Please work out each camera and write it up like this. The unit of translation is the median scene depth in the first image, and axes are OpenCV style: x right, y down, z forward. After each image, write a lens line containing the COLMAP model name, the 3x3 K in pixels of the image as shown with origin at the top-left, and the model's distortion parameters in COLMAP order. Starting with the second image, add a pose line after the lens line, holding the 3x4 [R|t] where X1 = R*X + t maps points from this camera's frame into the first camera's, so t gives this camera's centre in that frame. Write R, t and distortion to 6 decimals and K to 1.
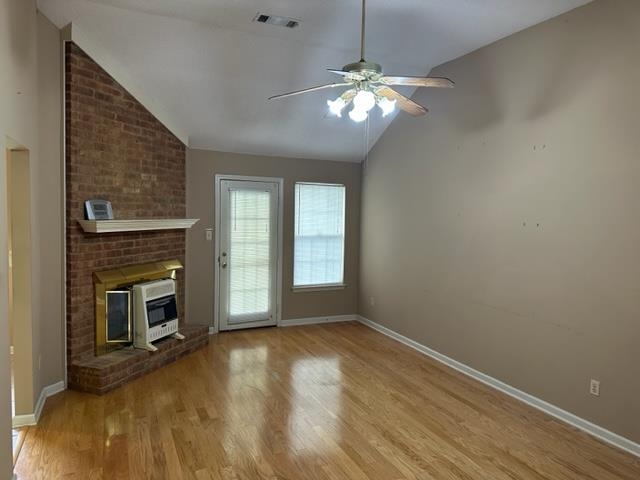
lens RADIAL K [[446.7, 0, 320.0], [0, 446.7, 240.0], [0, 0, 1]] dist [0.072390, -0.121767]
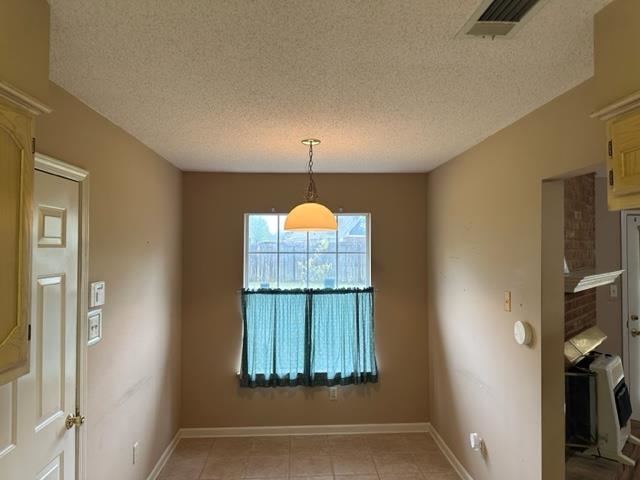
lens RADIAL K [[446.7, 0, 320.0], [0, 446.7, 240.0], [0, 0, 1]] dist [0.072390, -0.121767]
pose [[0.923991, -0.035499, -0.380762, -0.477929], [-0.000381, 0.995596, -0.093746, -0.028203], [0.382413, 0.086765, 0.919909, 0.149072]]
